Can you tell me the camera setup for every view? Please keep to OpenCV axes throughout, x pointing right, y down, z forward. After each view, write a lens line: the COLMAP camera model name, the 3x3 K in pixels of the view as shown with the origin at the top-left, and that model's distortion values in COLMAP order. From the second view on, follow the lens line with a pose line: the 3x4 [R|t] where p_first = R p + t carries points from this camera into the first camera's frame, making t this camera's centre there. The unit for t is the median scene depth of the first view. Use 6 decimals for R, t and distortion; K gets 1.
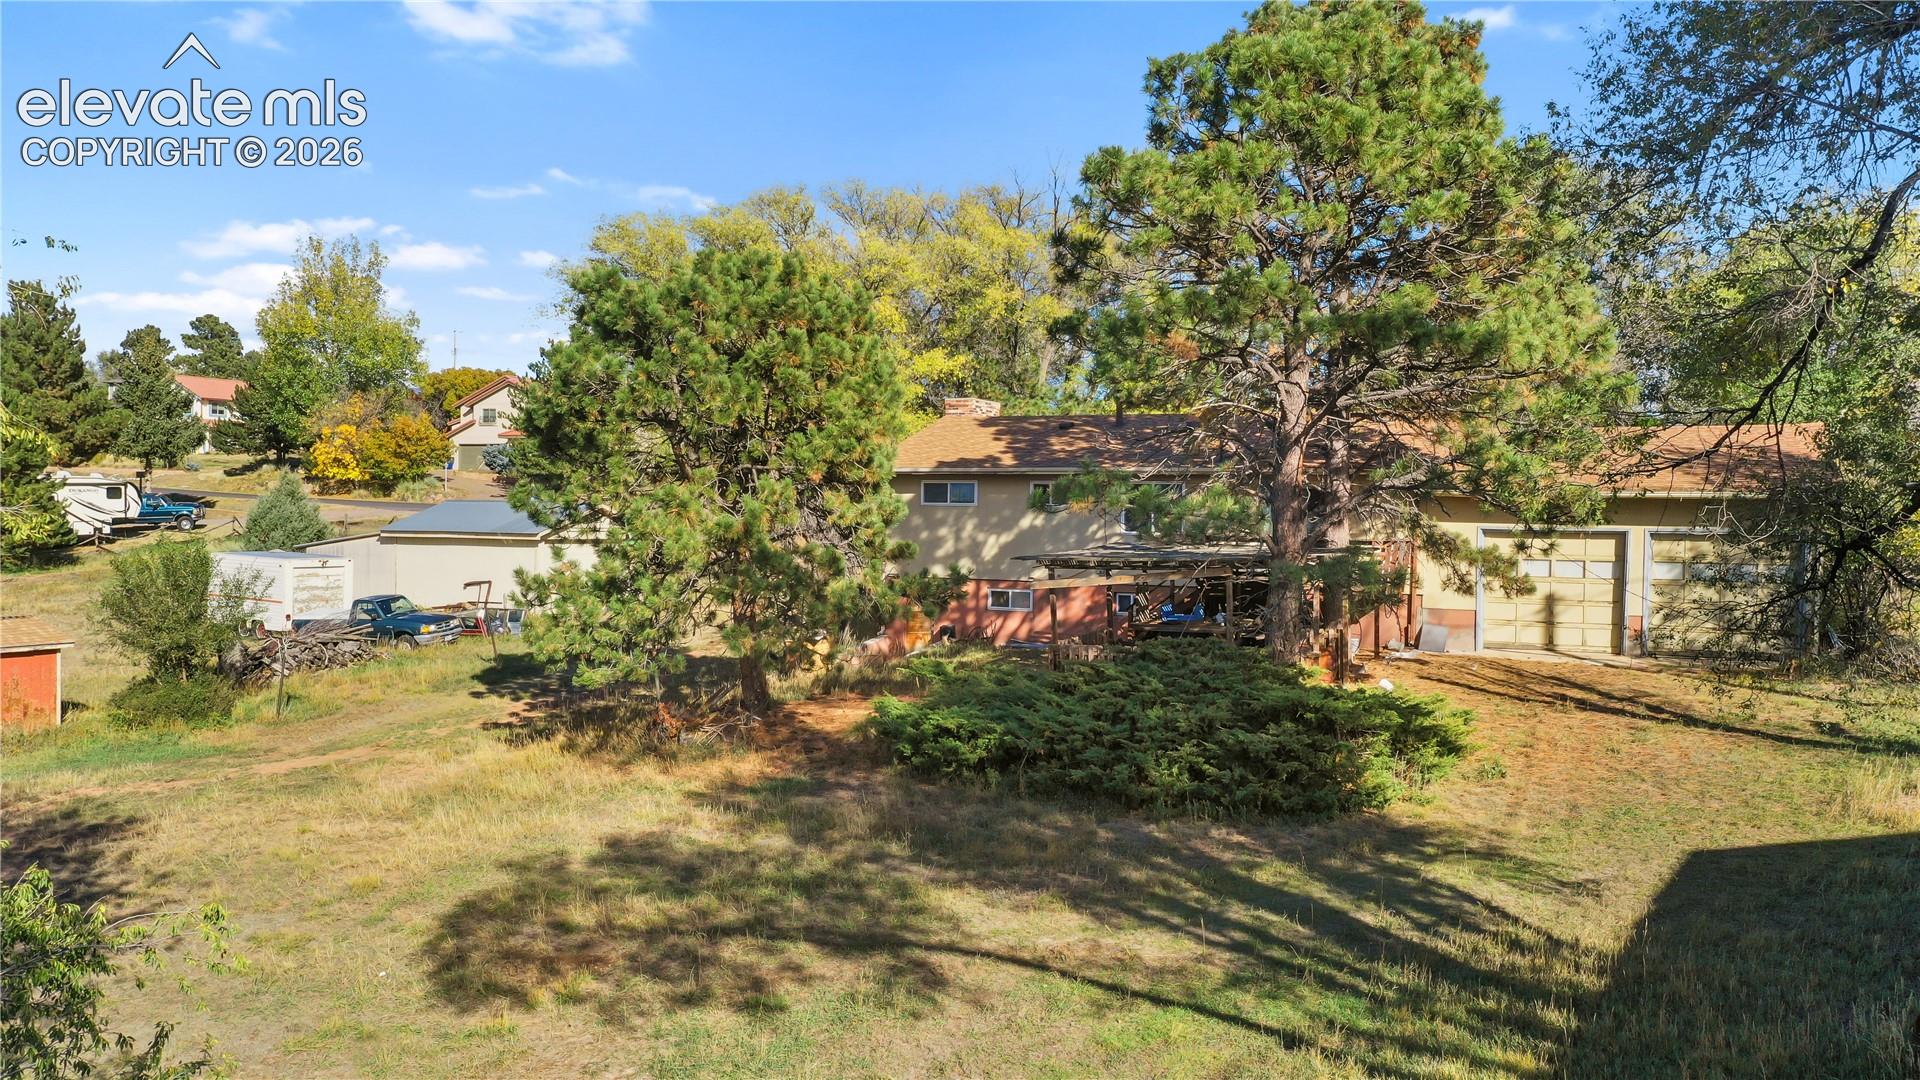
lens RADIAL K [[1524.5, 0, 960.0], [0, 1524.5, 540.0], [0, 0, 1]] dist [-0.006638, -0.004052]
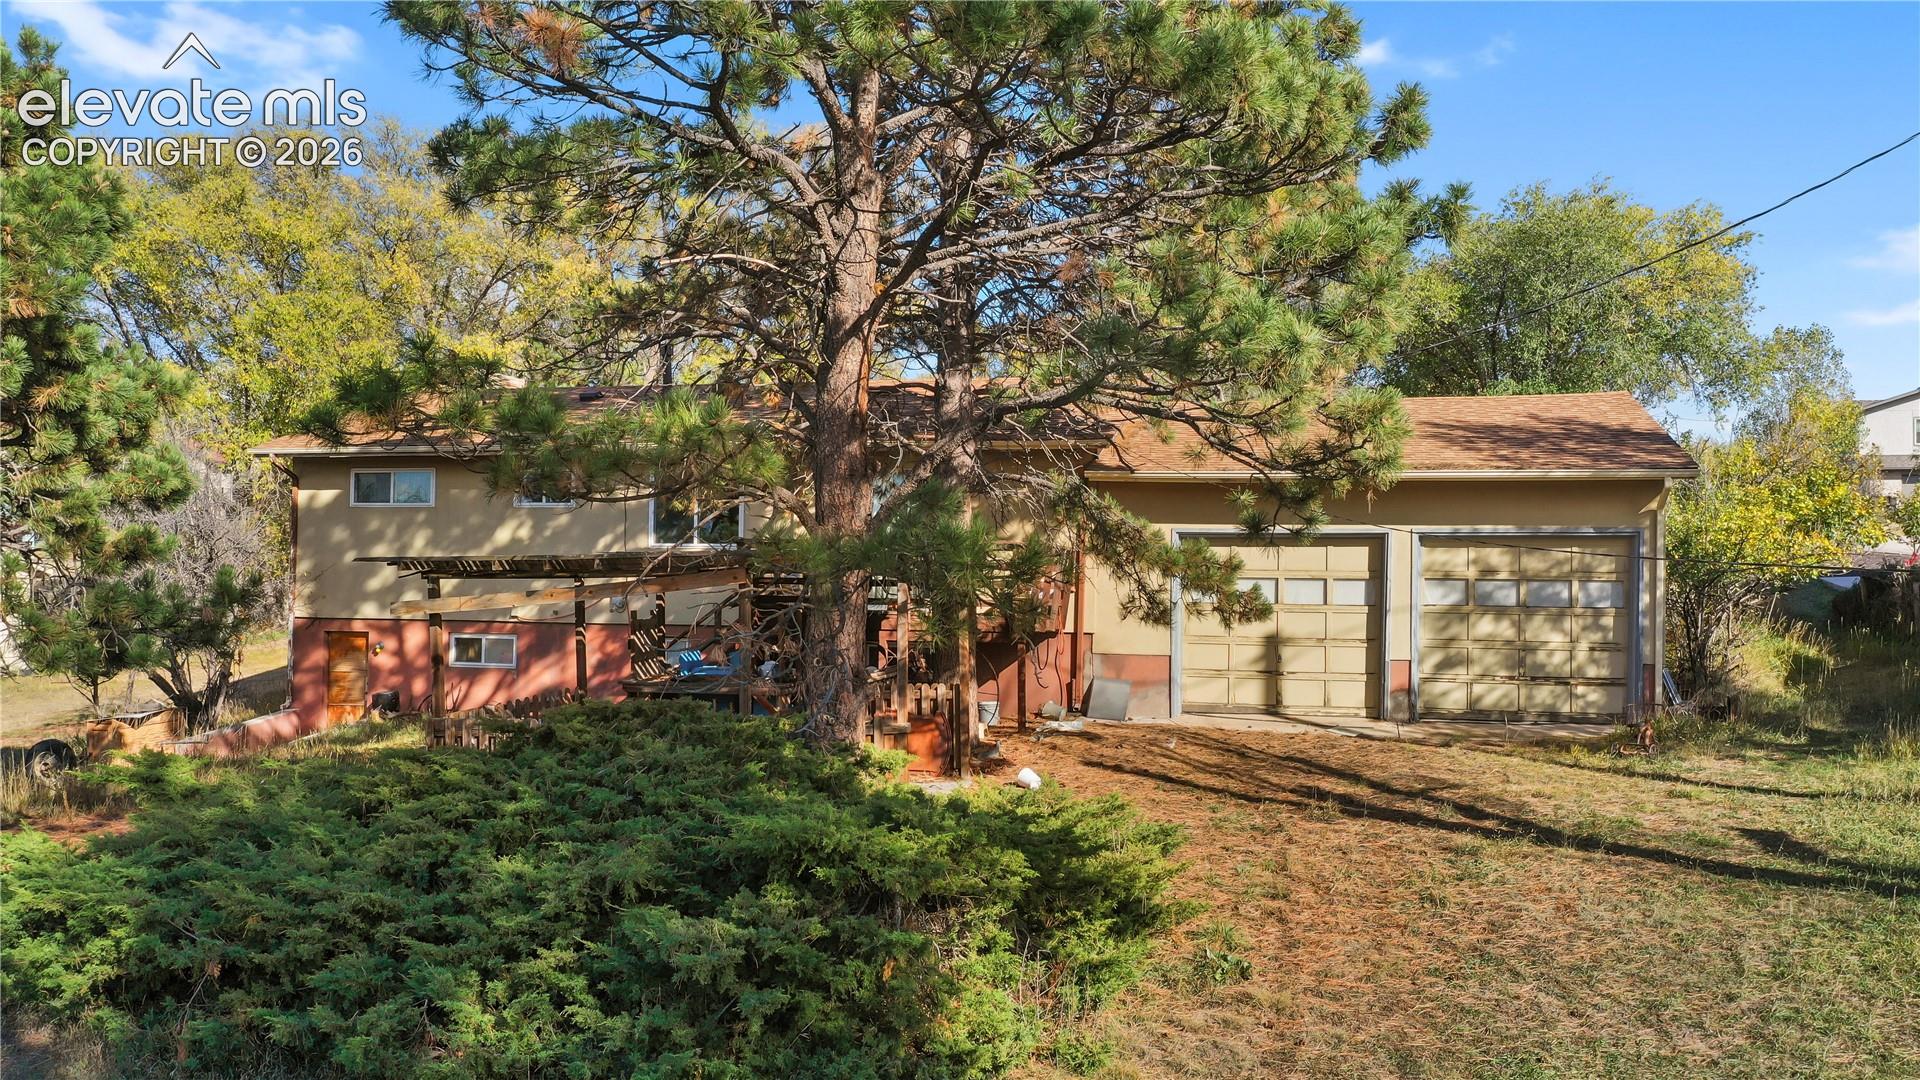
lens RADIAL K [[1524.5, 0, 960.0], [0, 1524.5, 540.0], [0, 0, 1]] dist [-0.006638, -0.004052]
pose [[0.980016, 0.005938, 0.198831, 0.122828], [0.003669, 0.998845, -0.047914, 0.028503], [-0.198886, 0.047686, 0.978862, 0.385221]]
